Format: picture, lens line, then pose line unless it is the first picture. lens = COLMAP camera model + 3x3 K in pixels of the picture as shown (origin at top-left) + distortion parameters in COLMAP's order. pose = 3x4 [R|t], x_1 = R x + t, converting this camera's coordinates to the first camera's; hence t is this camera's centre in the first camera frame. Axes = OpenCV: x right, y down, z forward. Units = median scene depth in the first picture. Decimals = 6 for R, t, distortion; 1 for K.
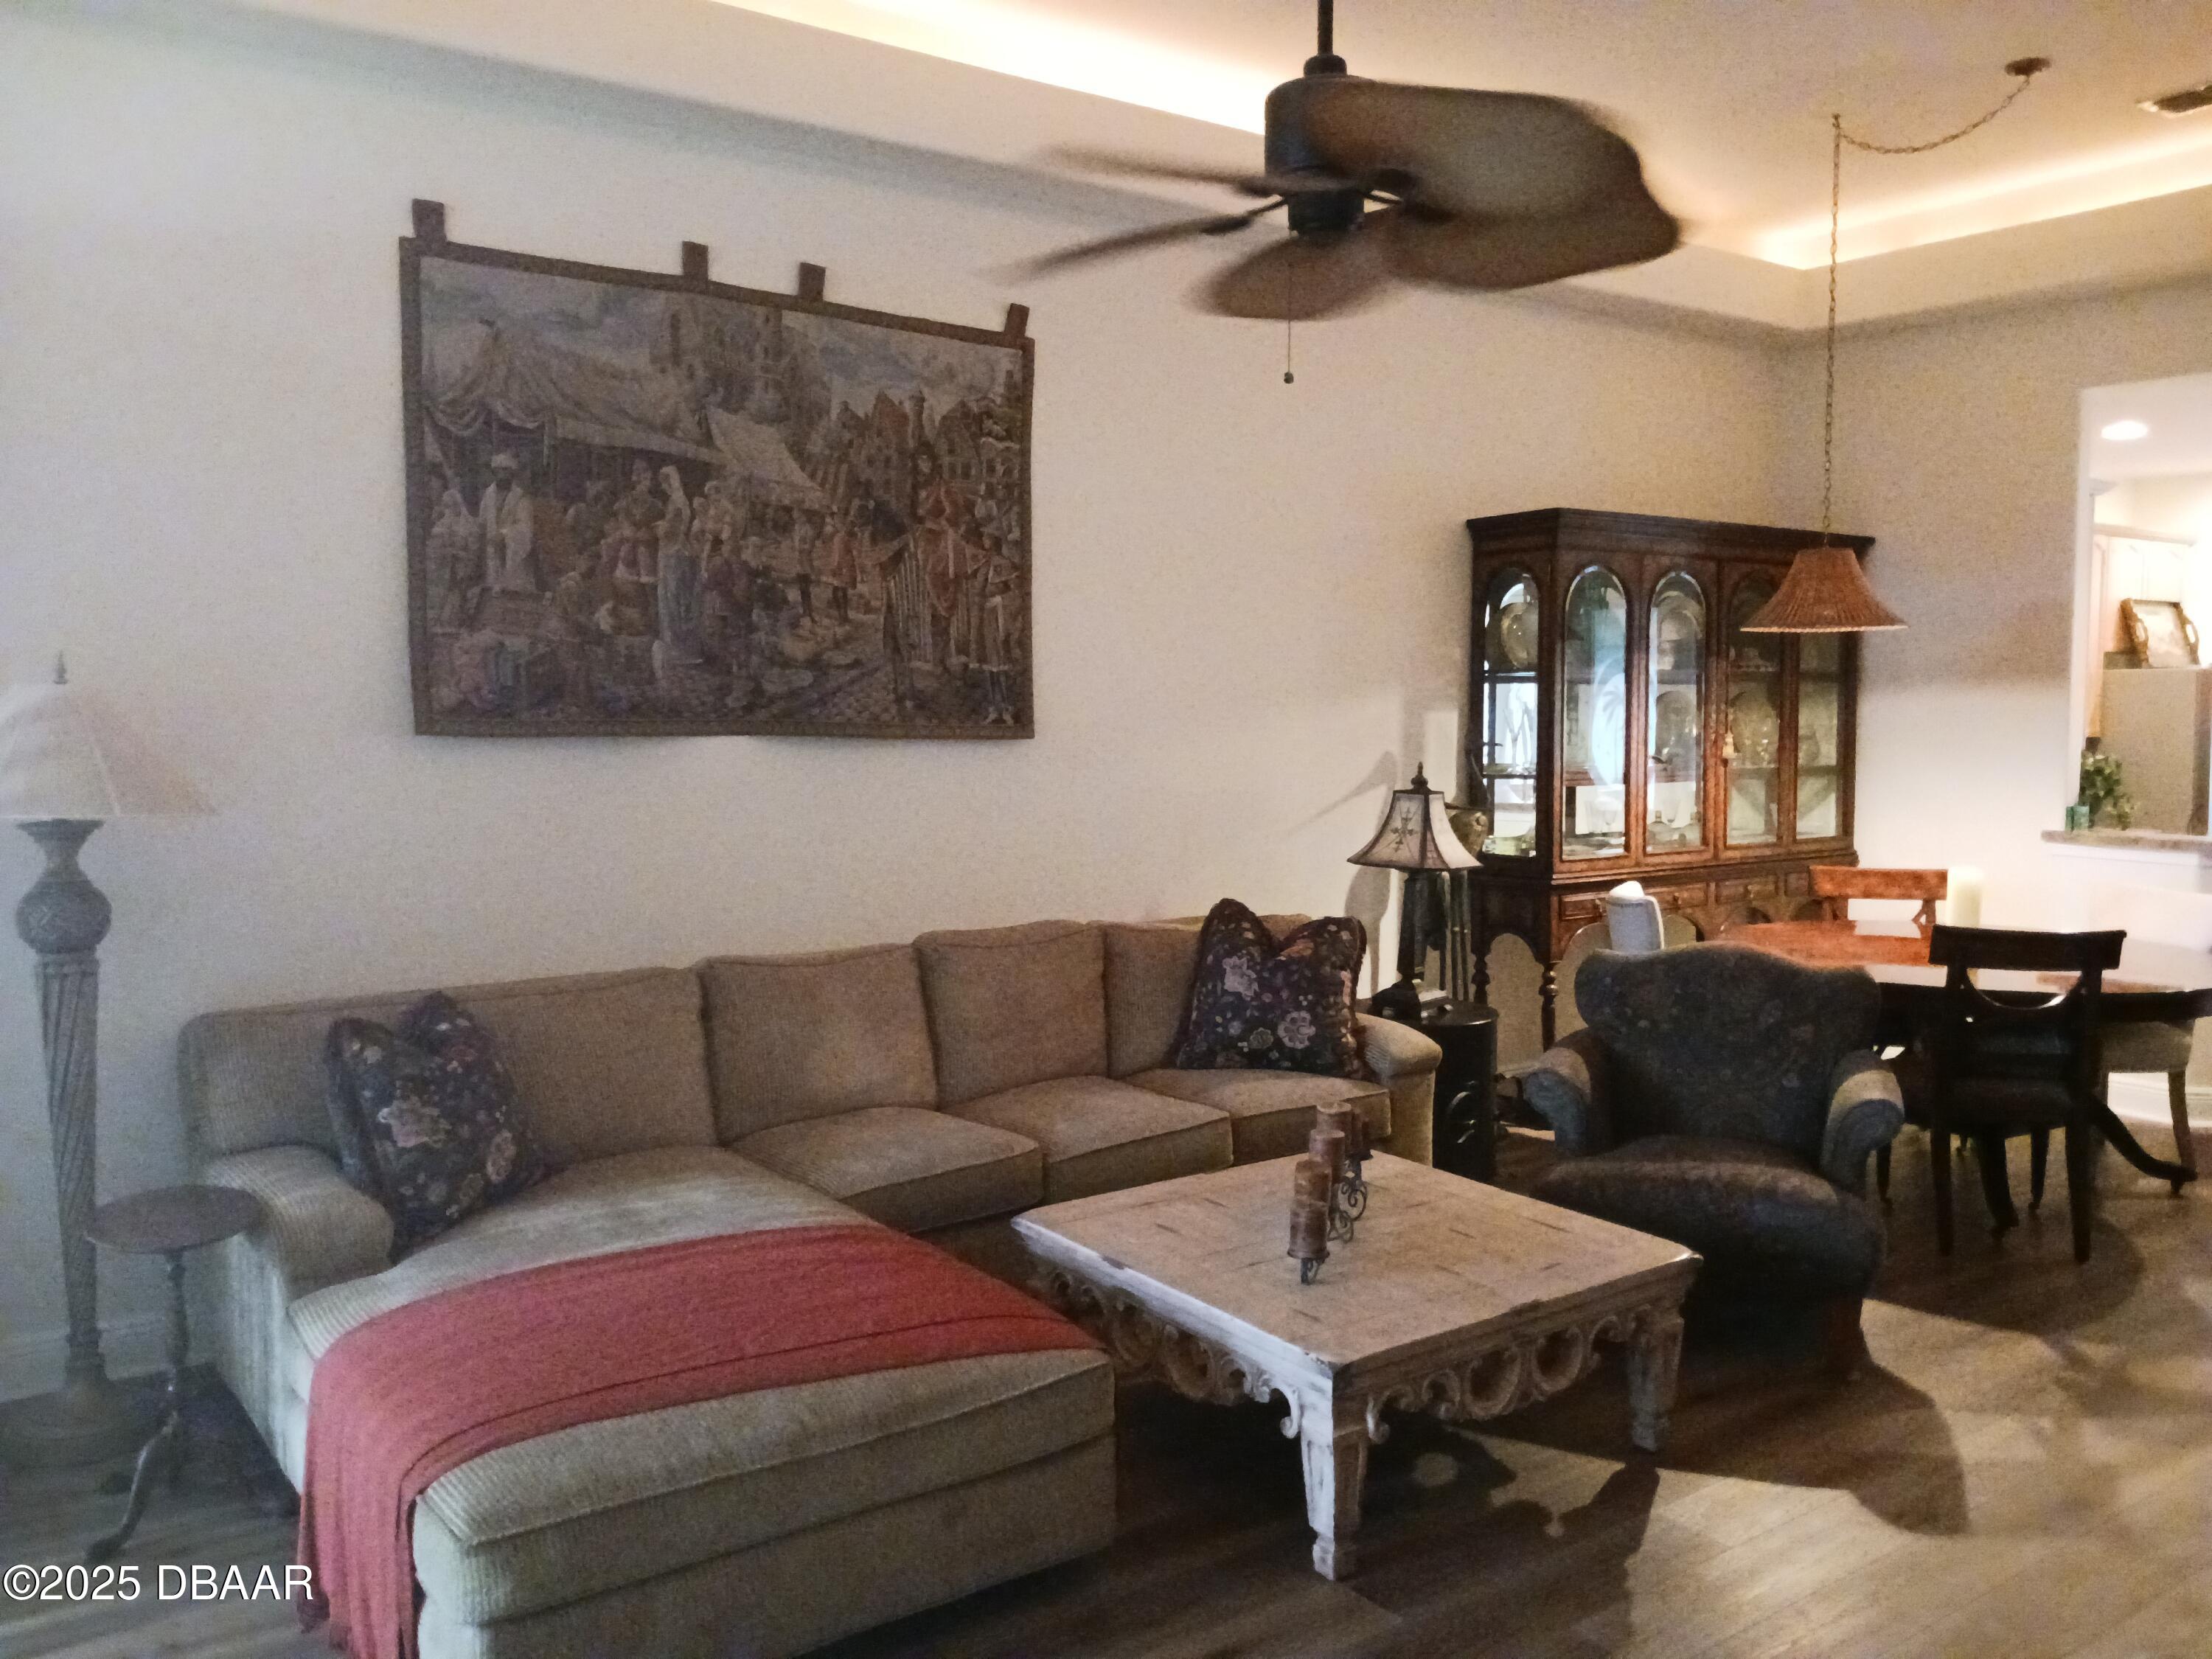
lens RADIAL K [[1747.3, 0, 1114.7], [0, 1747.3, 831.1], [0, 0, 1]] dist [0.003199, -0.002300]
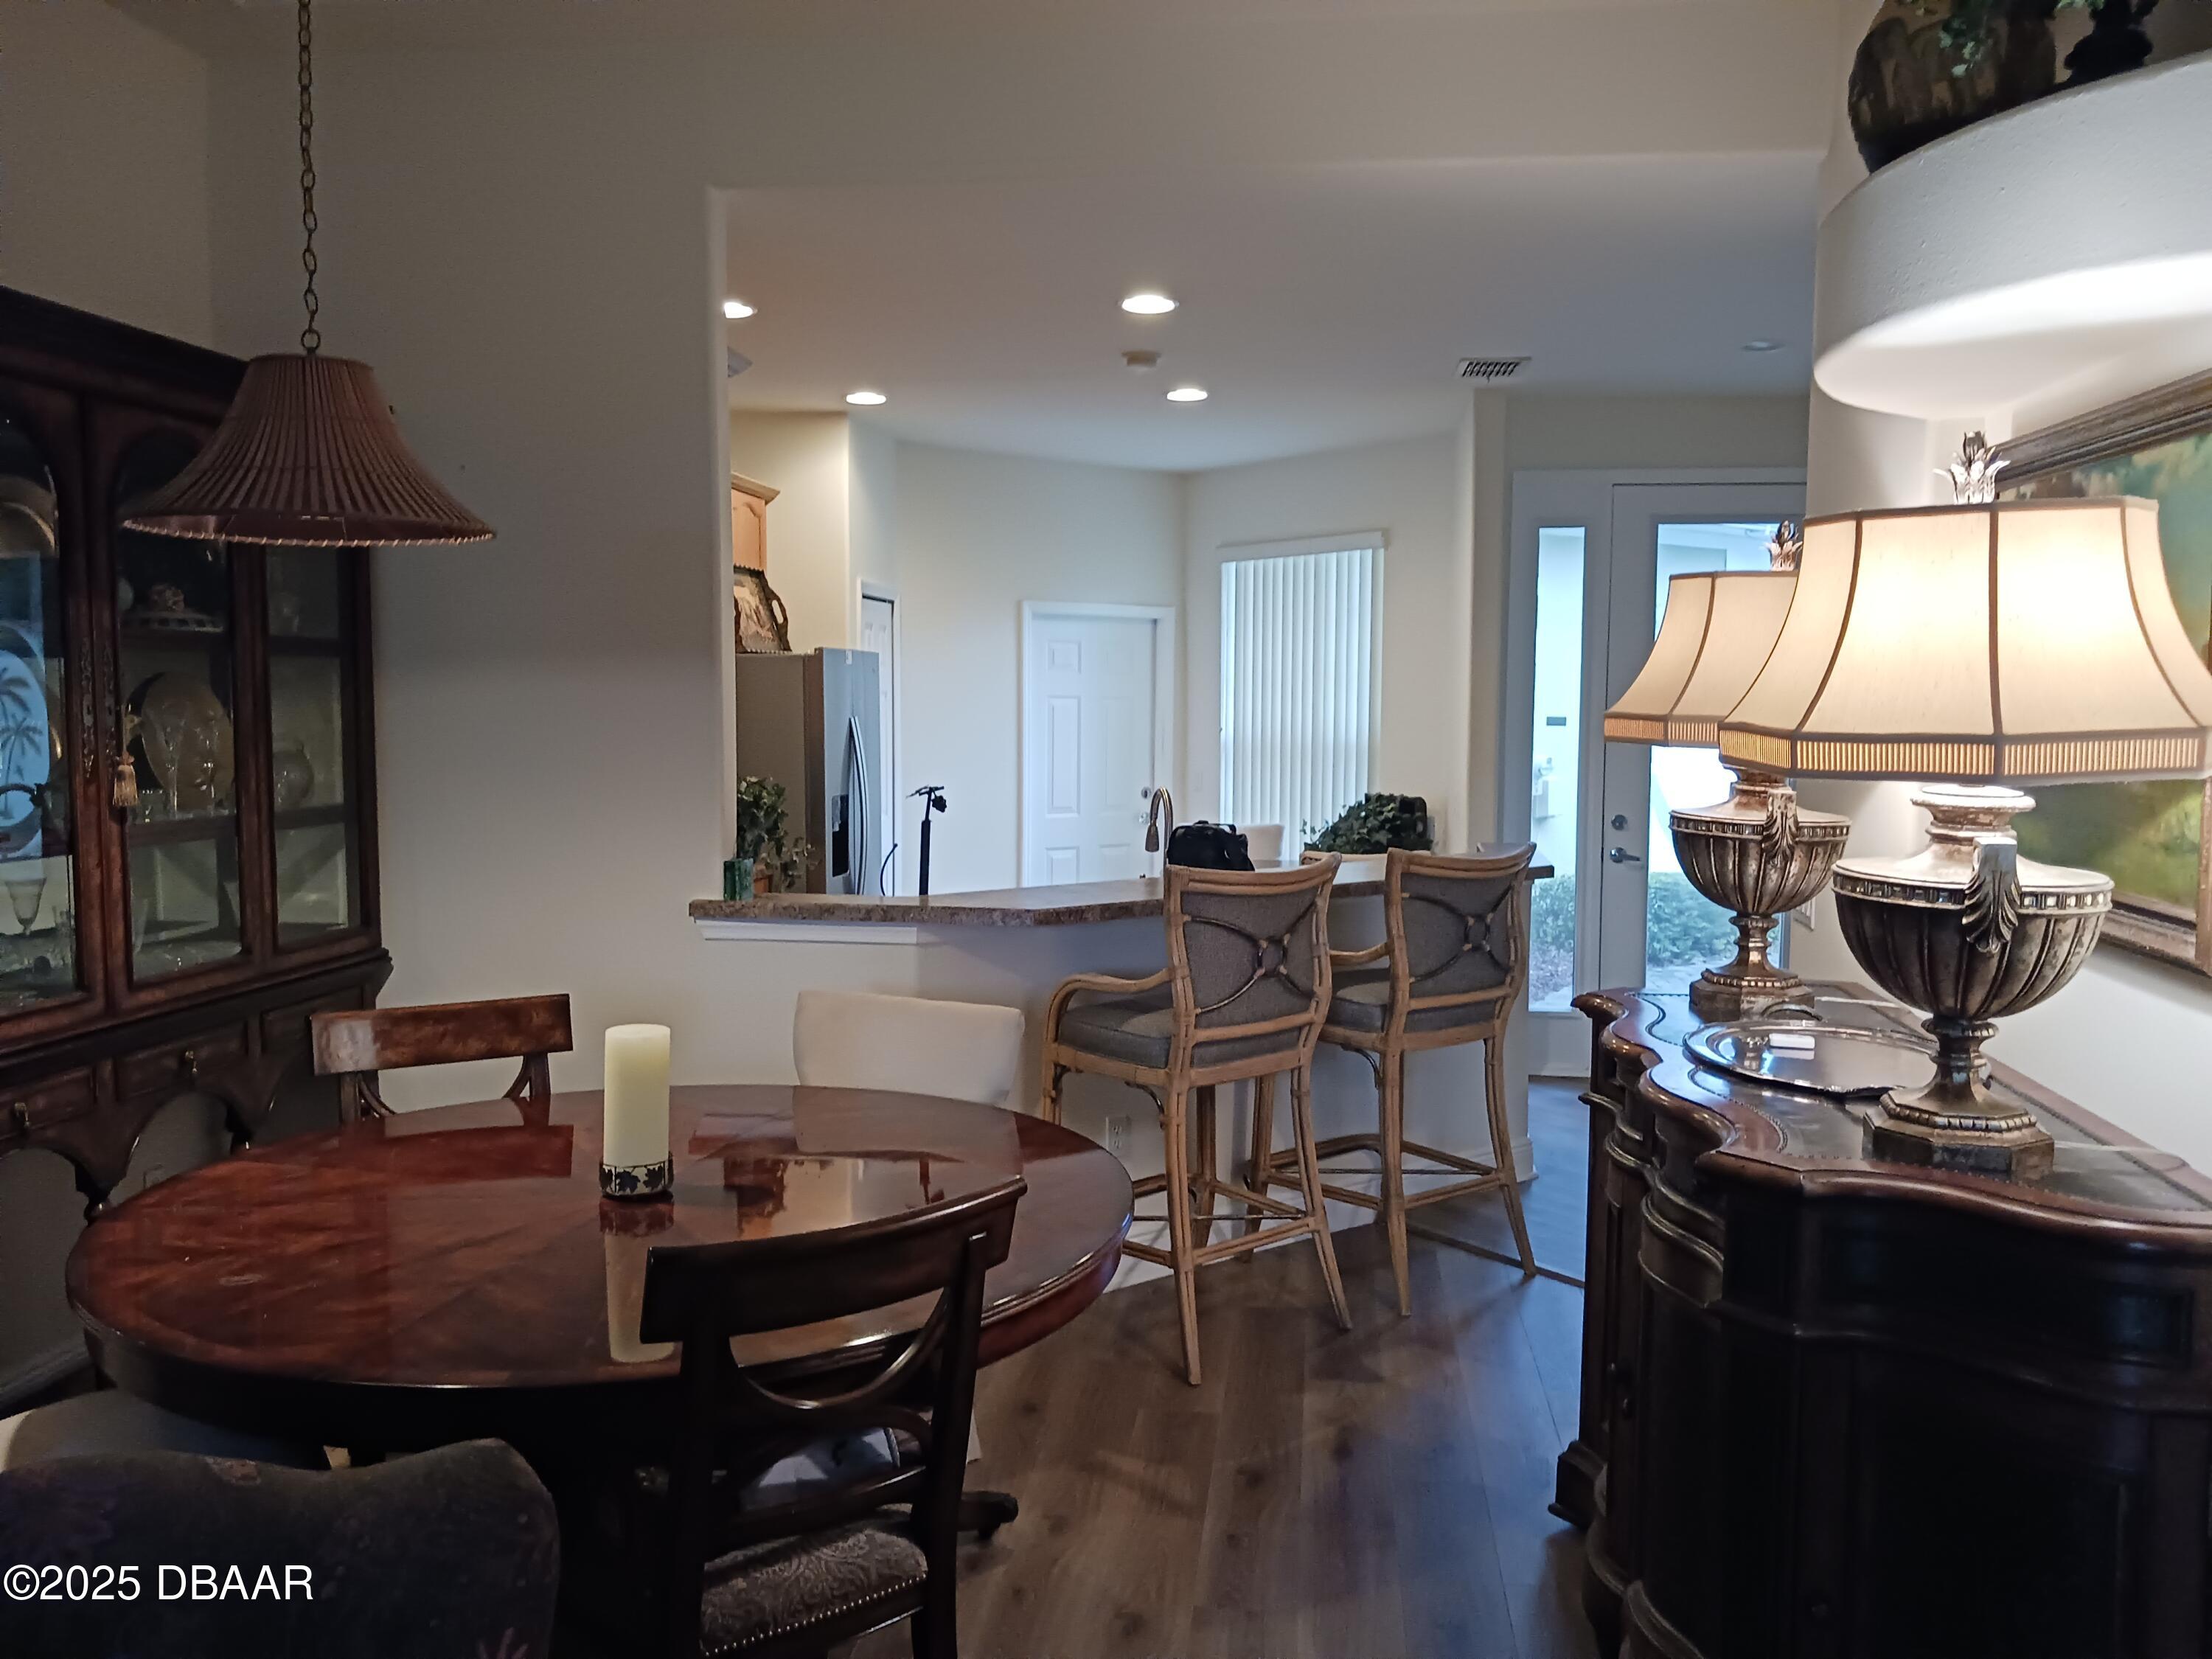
lens RADIAL K [[1747.3, 0, 1106.3], [0, 1747.3, 814.0], [0, 0, 1]] dist [0.003199, -0.002300]
pose [[0.685939, -0.044128, 0.726320, 0.181247], [0.050563, 0.998637, 0.012922, -0.031192], [-0.725901, 0.027861, 0.687235, 0.458519]]
